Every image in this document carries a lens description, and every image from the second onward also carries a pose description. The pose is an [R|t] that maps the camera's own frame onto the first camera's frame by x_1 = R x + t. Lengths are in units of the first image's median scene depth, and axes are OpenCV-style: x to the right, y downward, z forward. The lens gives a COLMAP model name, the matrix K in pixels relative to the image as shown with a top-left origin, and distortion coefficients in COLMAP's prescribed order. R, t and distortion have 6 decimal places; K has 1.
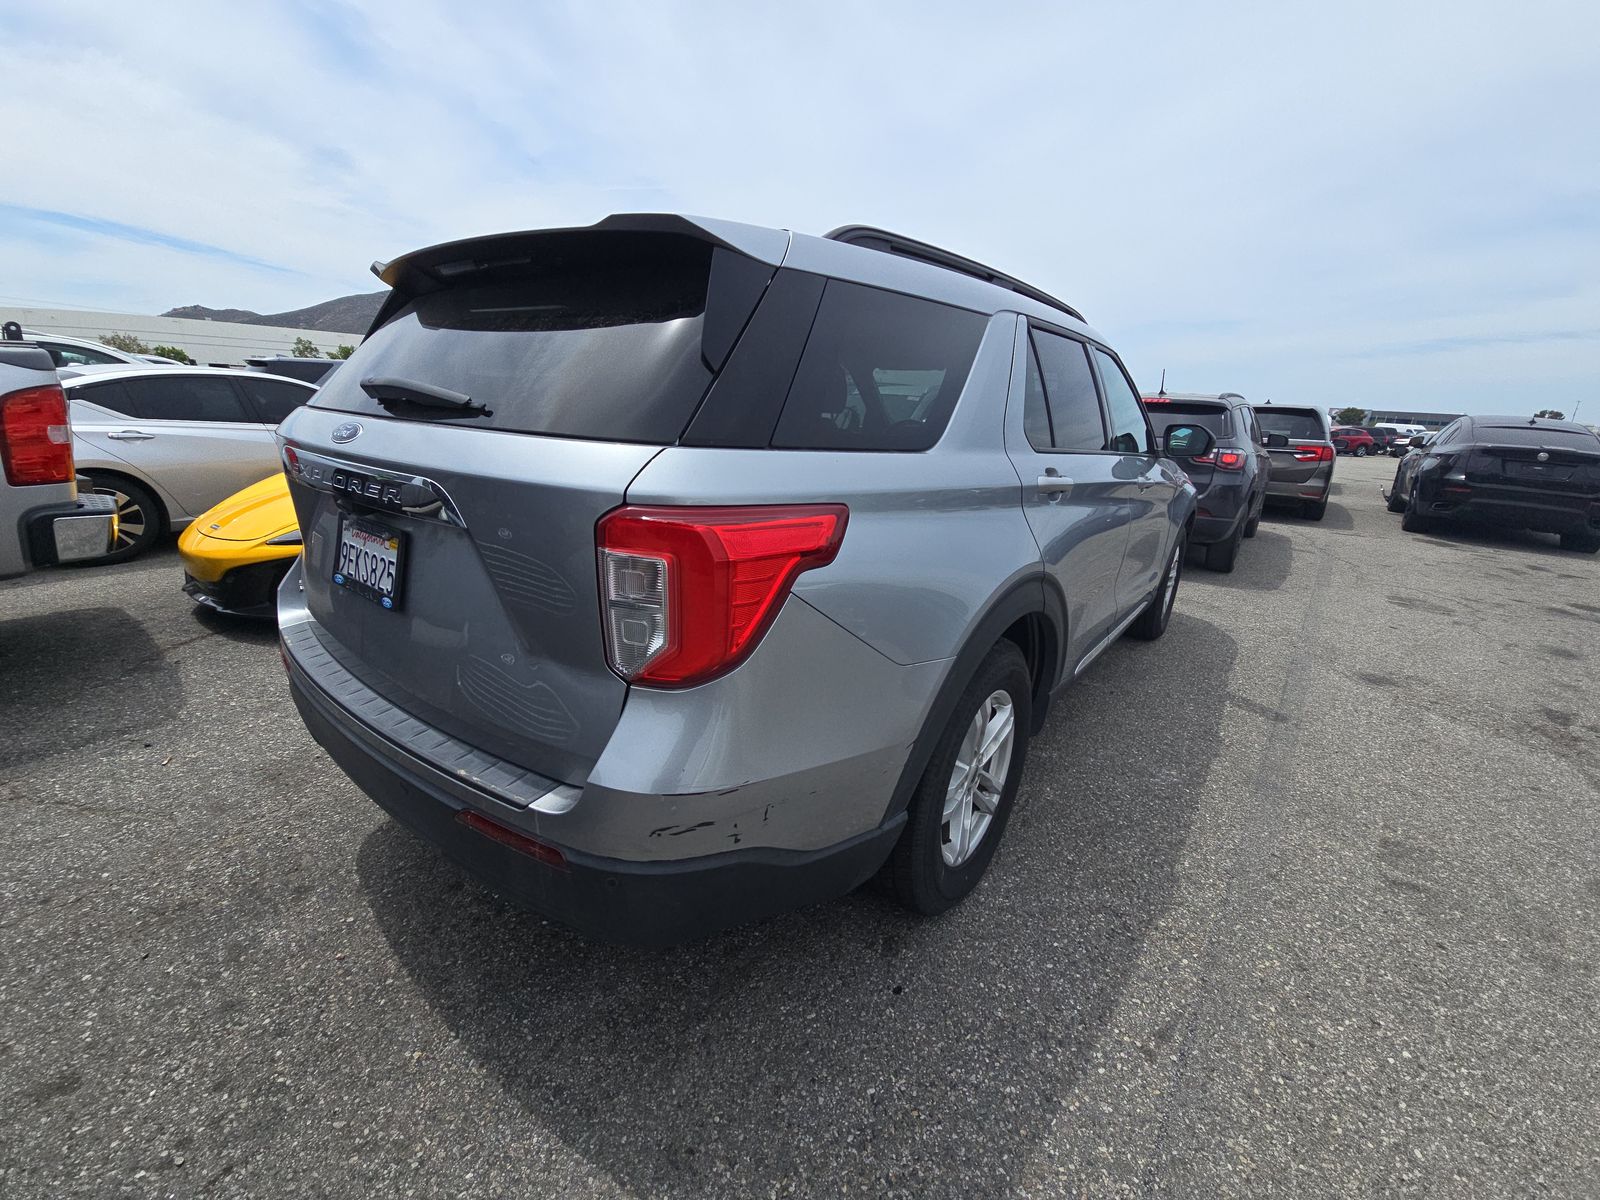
lens RADIAL K [[643.5, 0, 794.4], [0, 643.5, 596.7], [0, 0, 1]] dist [-0.000268, -0.000806]
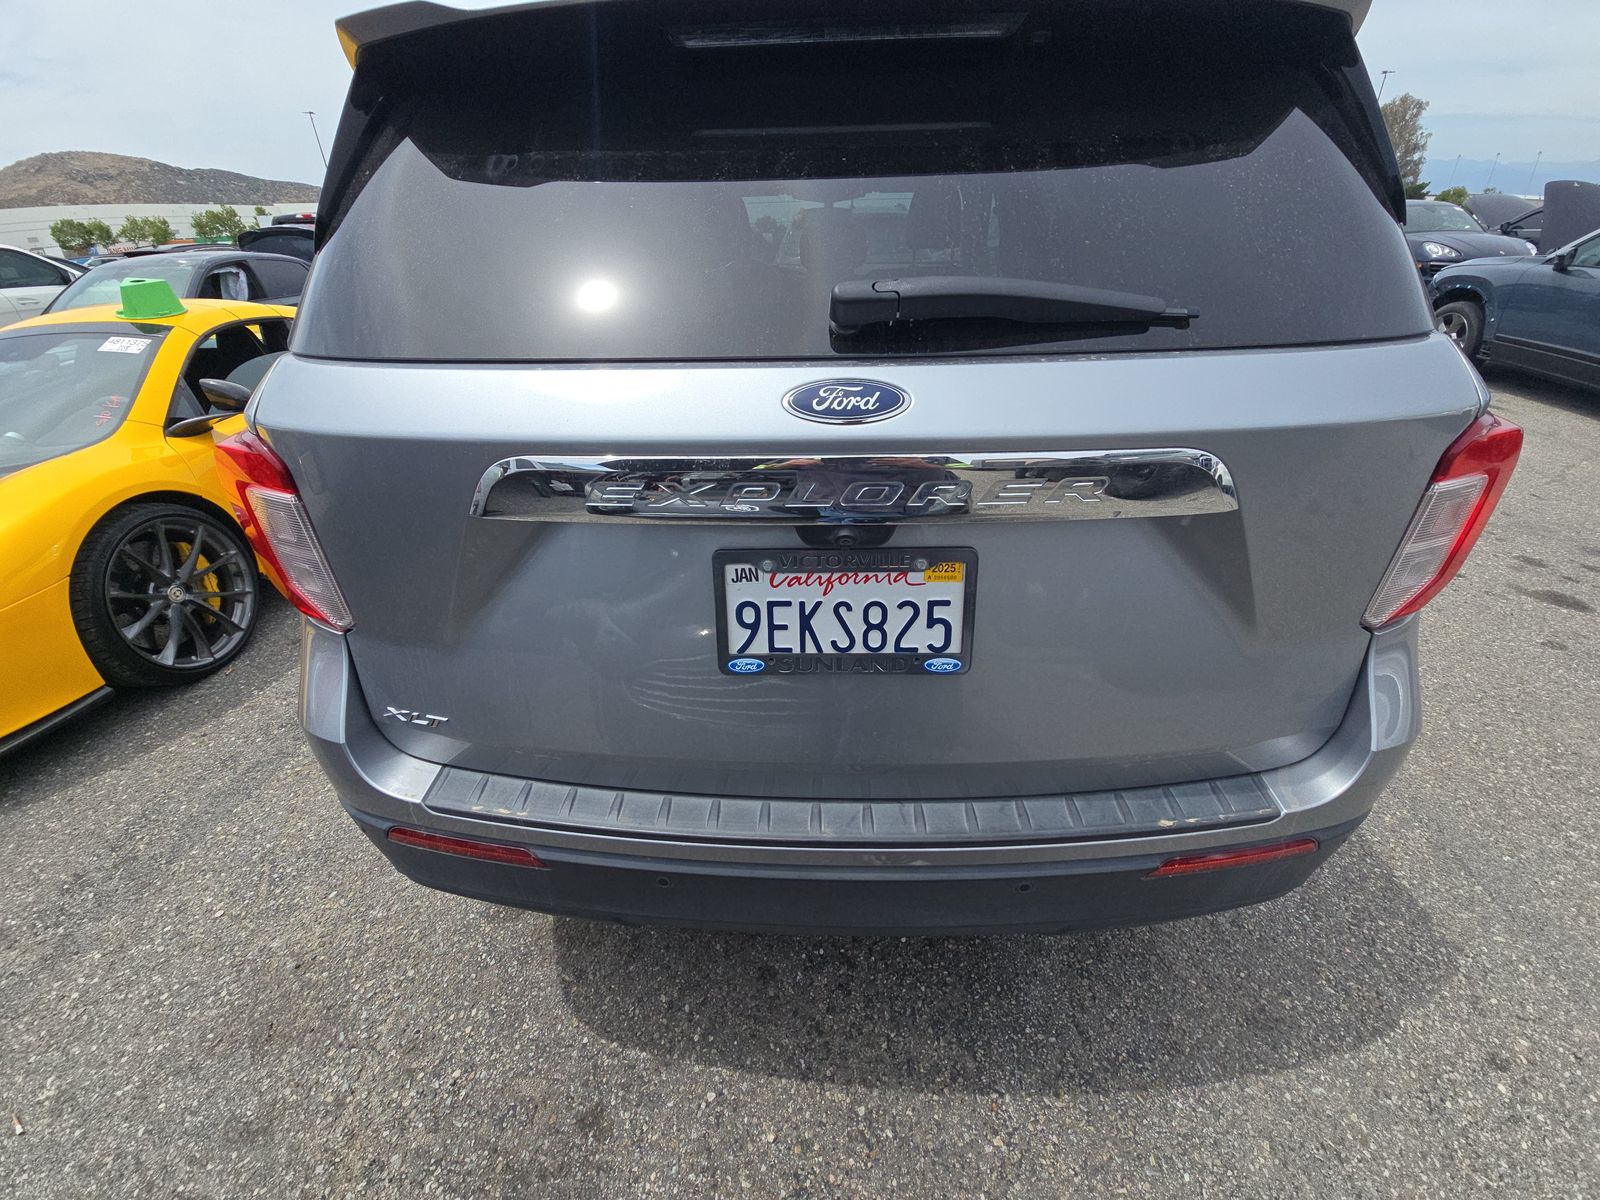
lens RADIAL K [[643.5, 0, 800.2], [0, 643.5, 599.6], [0, 0, 1]] dist [-0.000268, -0.000806]
pose [[0.815322, -0.344011, 0.465733, -0.911407], [0.231190, 0.930881, 0.282865, -0.232577], [-0.530850, -0.122953, 0.838499, 0.502899]]
